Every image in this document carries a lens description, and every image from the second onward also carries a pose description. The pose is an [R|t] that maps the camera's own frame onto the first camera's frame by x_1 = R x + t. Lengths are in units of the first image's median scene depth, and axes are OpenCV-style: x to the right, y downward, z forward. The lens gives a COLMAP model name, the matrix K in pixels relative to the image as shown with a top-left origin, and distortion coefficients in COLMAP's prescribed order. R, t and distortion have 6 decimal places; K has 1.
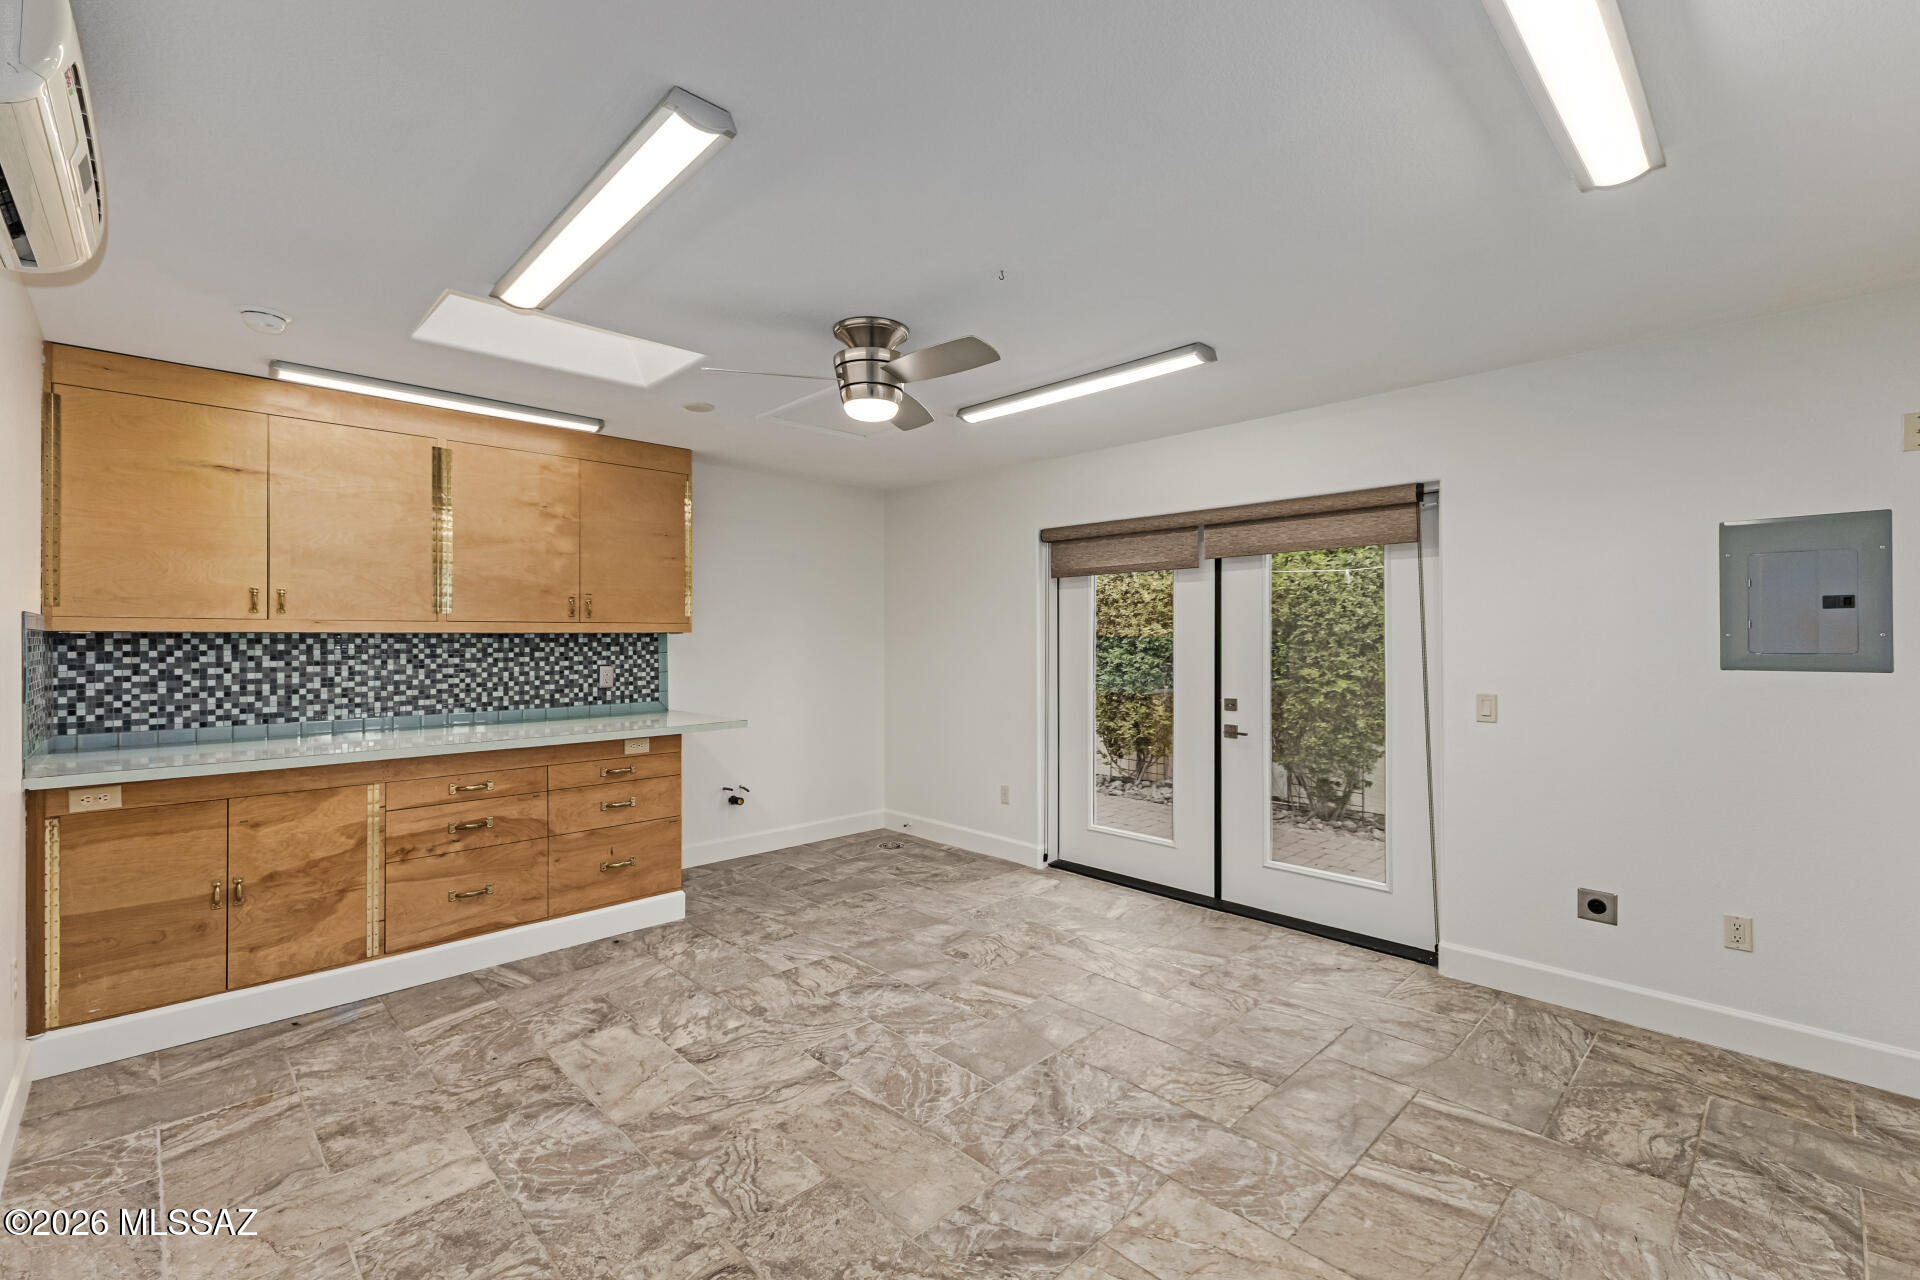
lens RADIAL K [[829.7, 0, 957.9], [0, 829.7, 634.5], [0, 0, 1]] dist [0.009110, 0.000112]
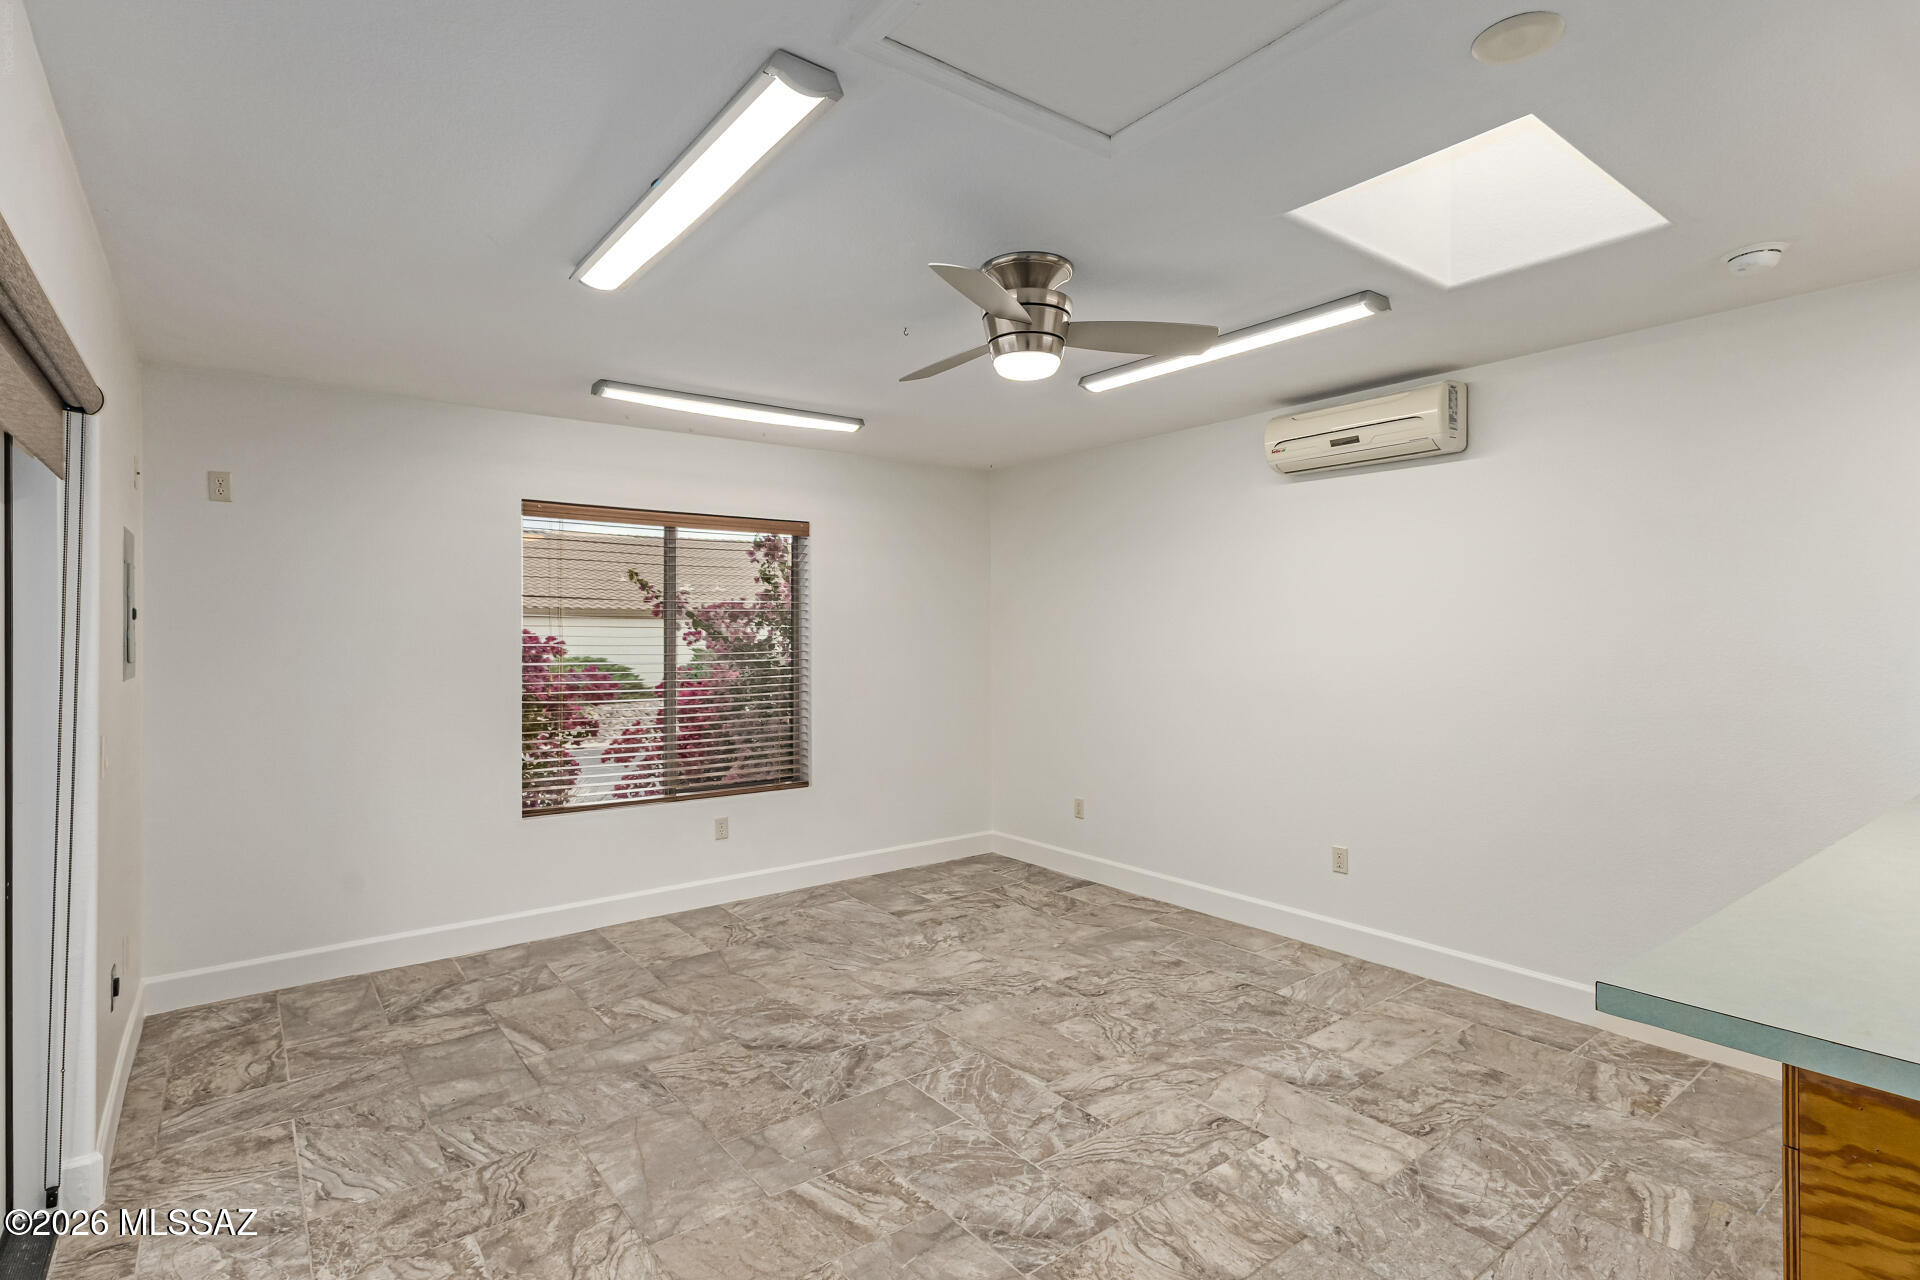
lens RADIAL K [[941.8, 0, 961.8], [0, 941.8, 633.3], [0, 0, 1]] dist [0.000663, 0.000060]
pose [[-0.993307, 0.006508, 0.115319, -0.162520], [0.005911, 0.999967, -0.005521, 0.001689], [-0.115351, -0.004802, -0.993313, 2.158003]]
